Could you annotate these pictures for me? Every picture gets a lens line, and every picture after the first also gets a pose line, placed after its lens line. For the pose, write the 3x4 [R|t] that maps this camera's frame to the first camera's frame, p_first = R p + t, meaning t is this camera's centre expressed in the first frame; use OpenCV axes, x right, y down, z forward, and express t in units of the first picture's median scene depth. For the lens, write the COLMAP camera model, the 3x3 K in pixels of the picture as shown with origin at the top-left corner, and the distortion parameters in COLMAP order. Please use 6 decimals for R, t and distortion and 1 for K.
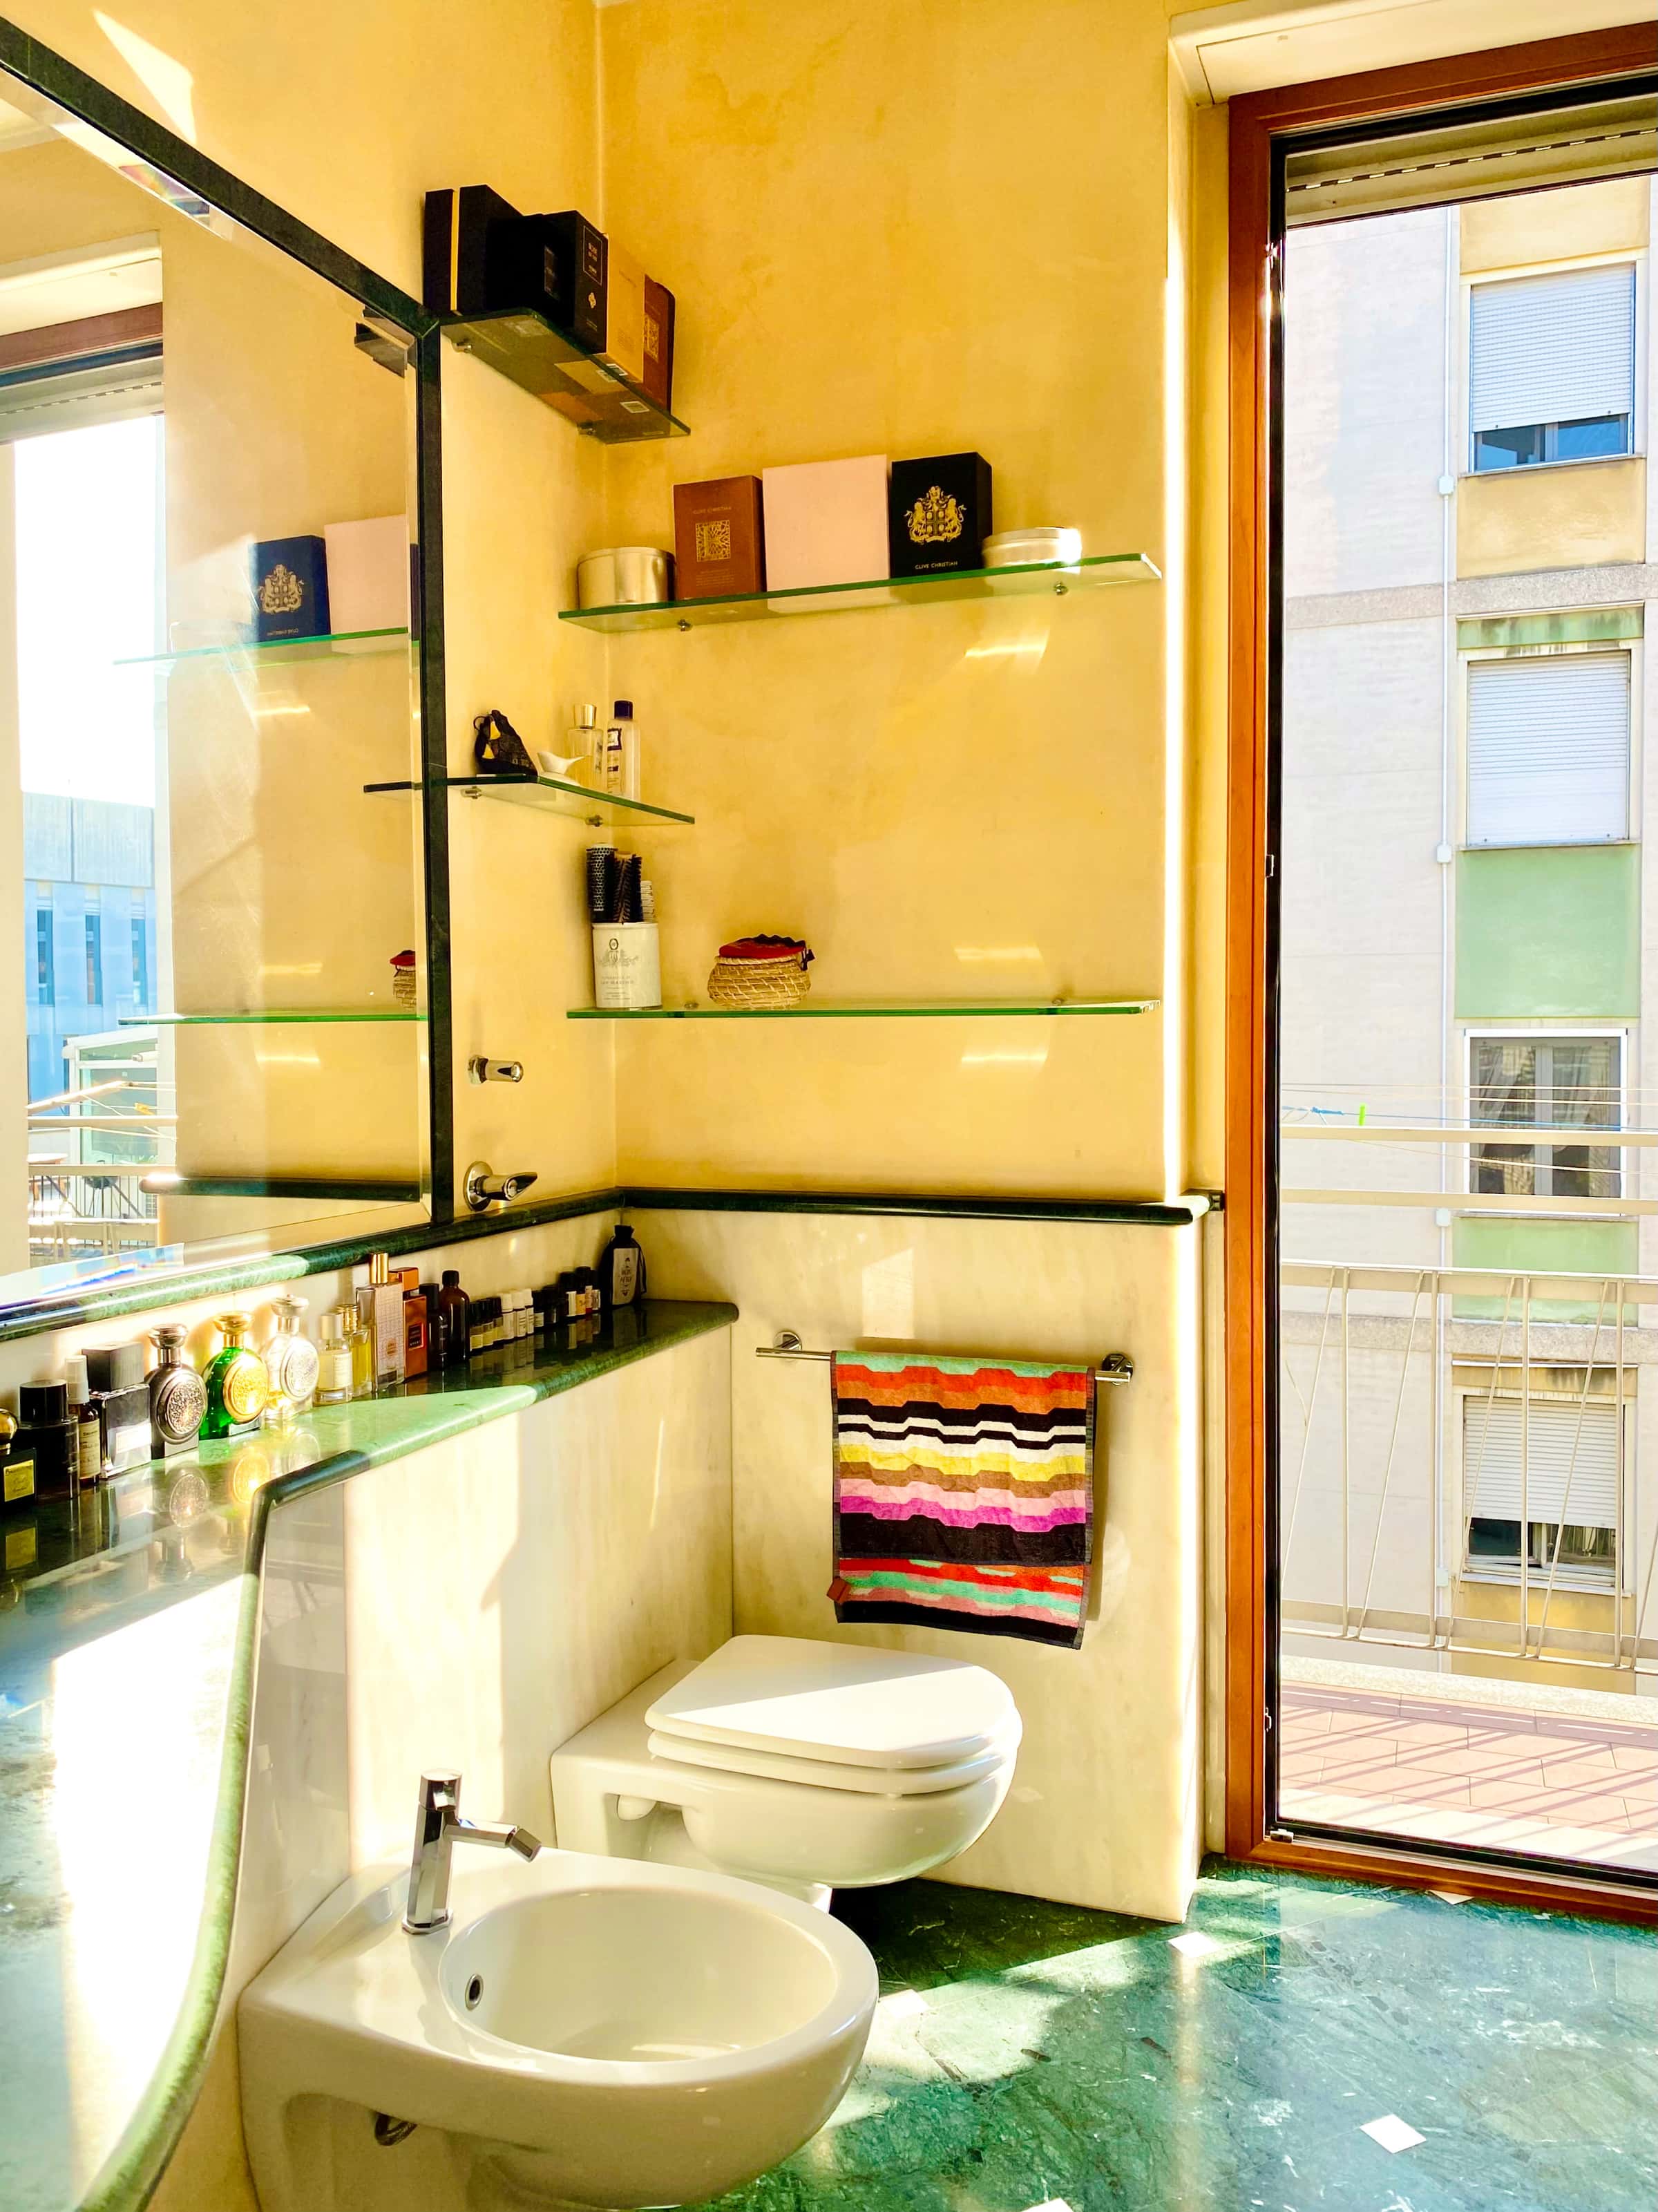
lens RADIAL K [[1662.1, 0, 804.1], [0, 1662.1, 1108.2], [0, 0, 1]] dist [0.058945, -0.148603]
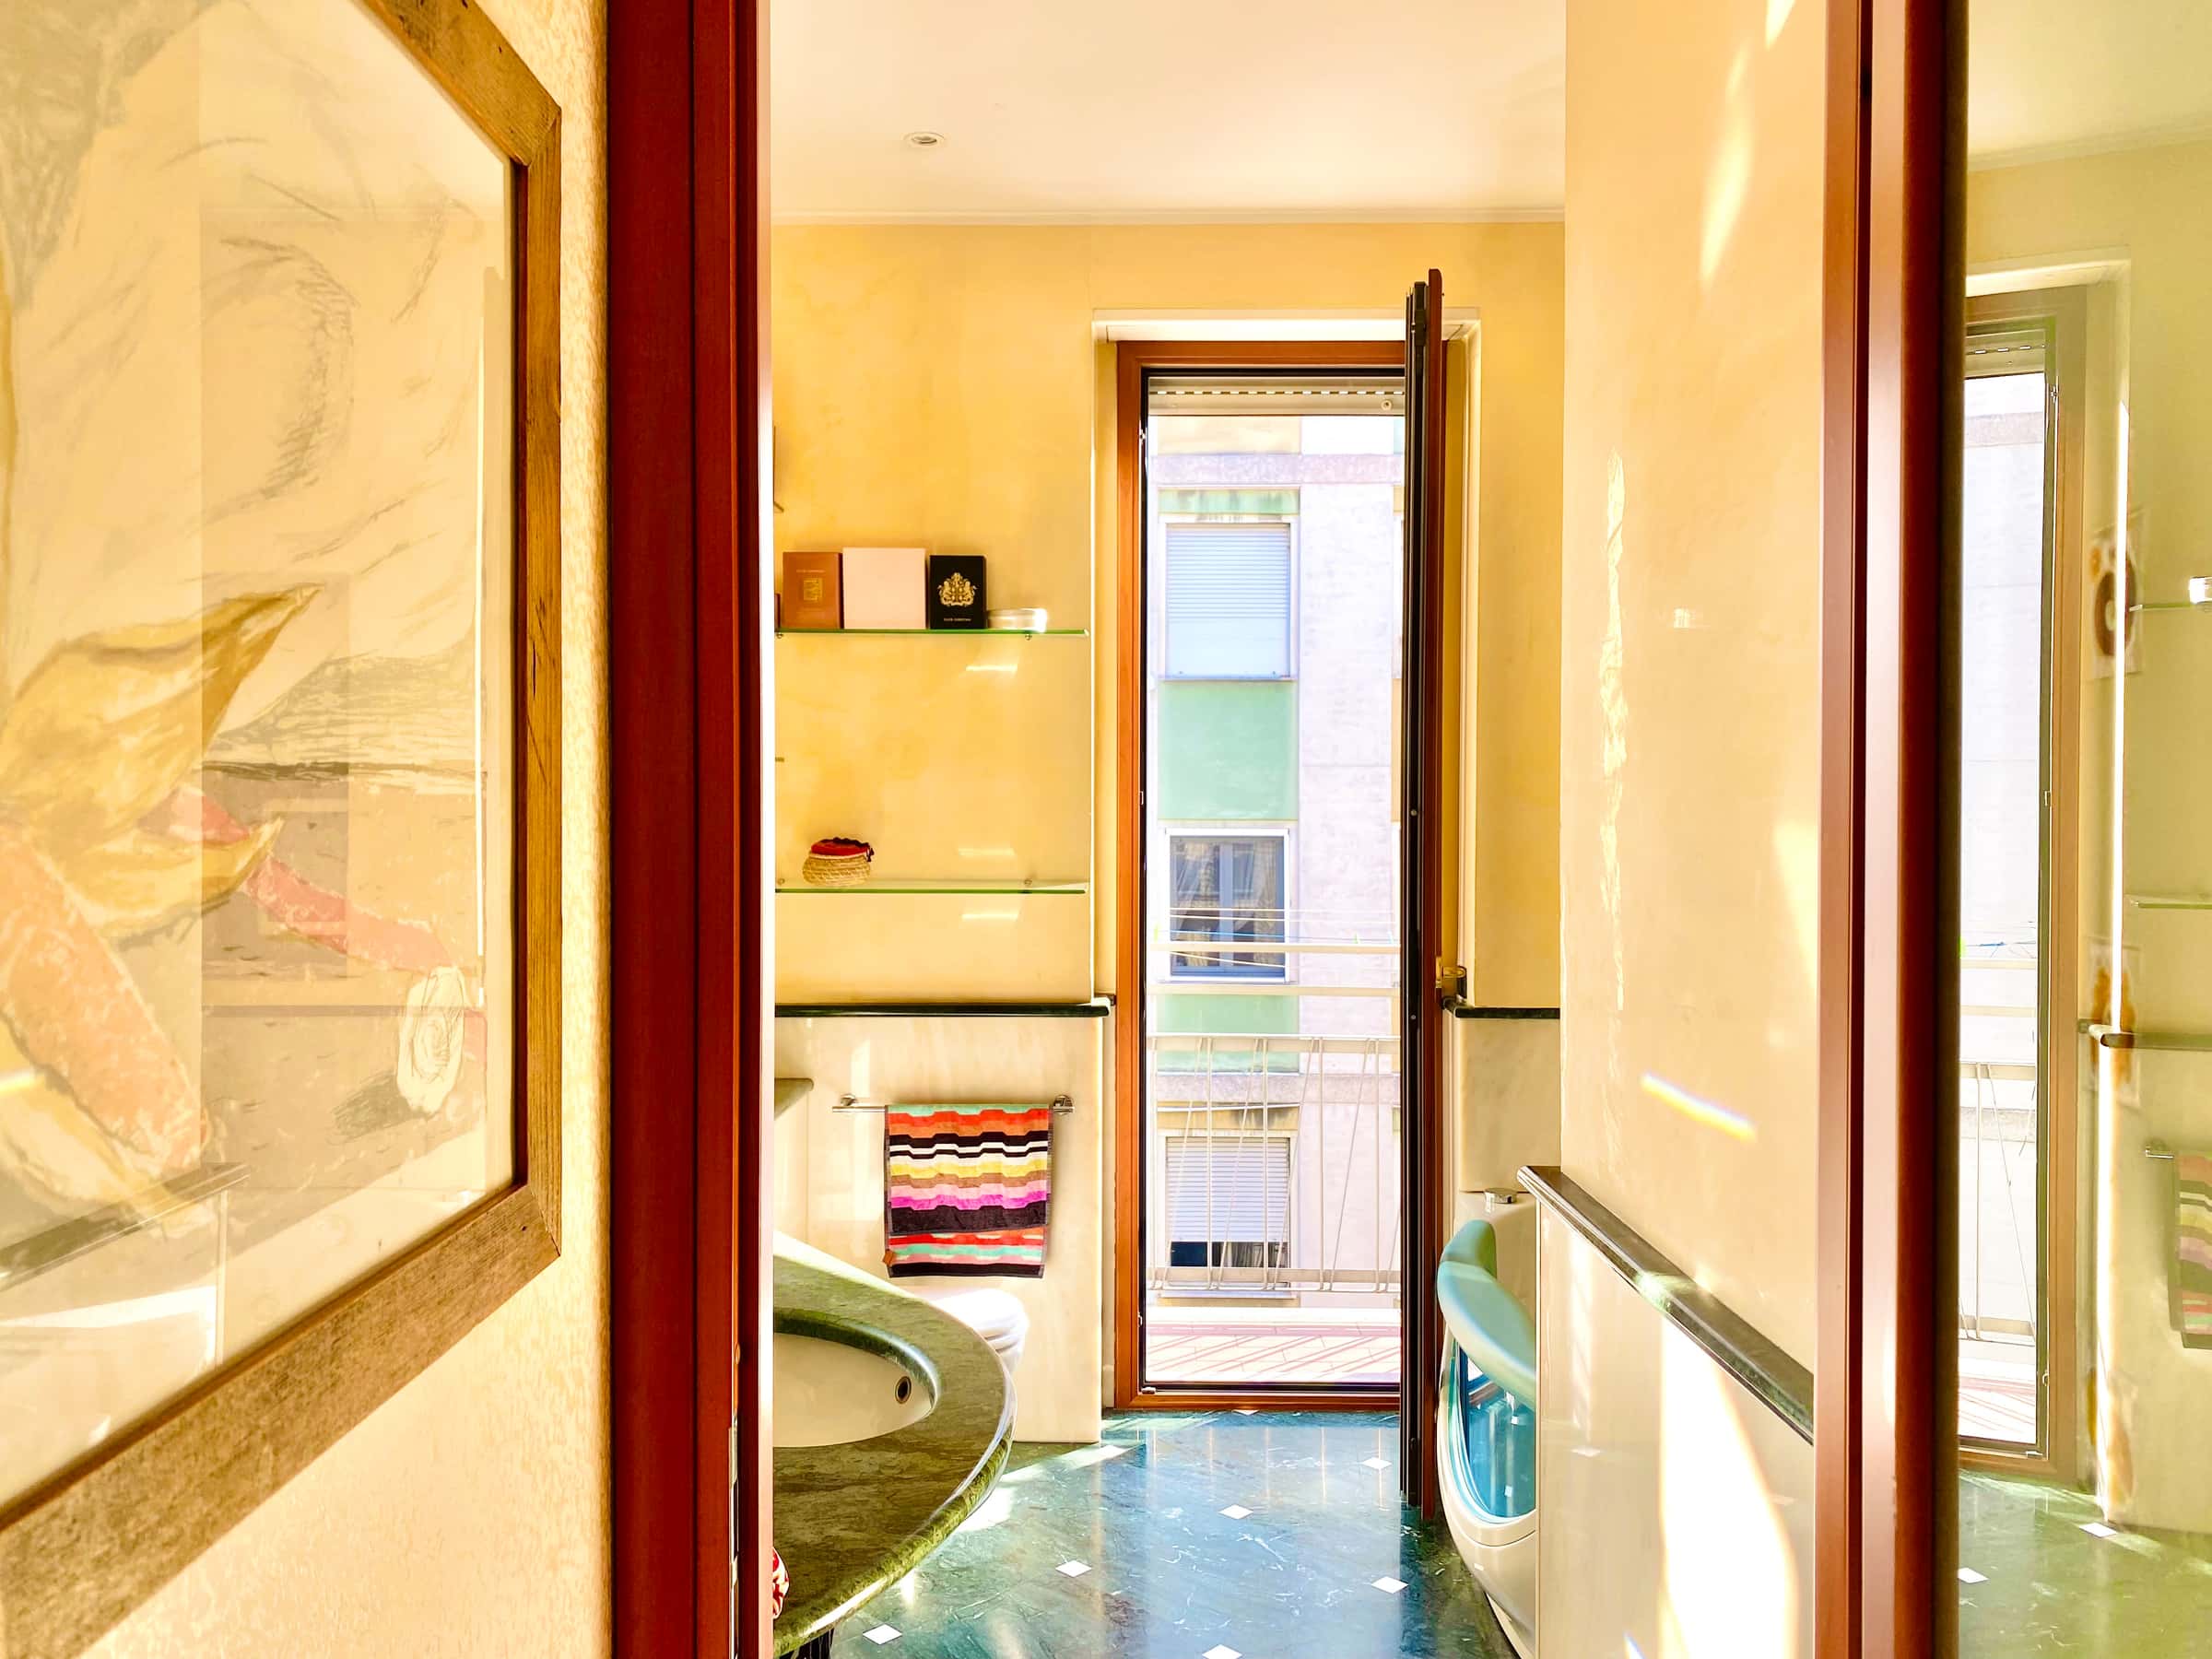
lens RADIAL K [[1660.4, 0, 1101.4], [0, 1660.4, 834.2], [0, 0, 1]] dist [0.051338, -0.056580]
pose [[0.938056, 0.002233, 0.346477, -0.339466], [0.007542, 0.999611, -0.026862, -0.066395], [-0.346402, 0.027811, 0.937674, -0.553168]]
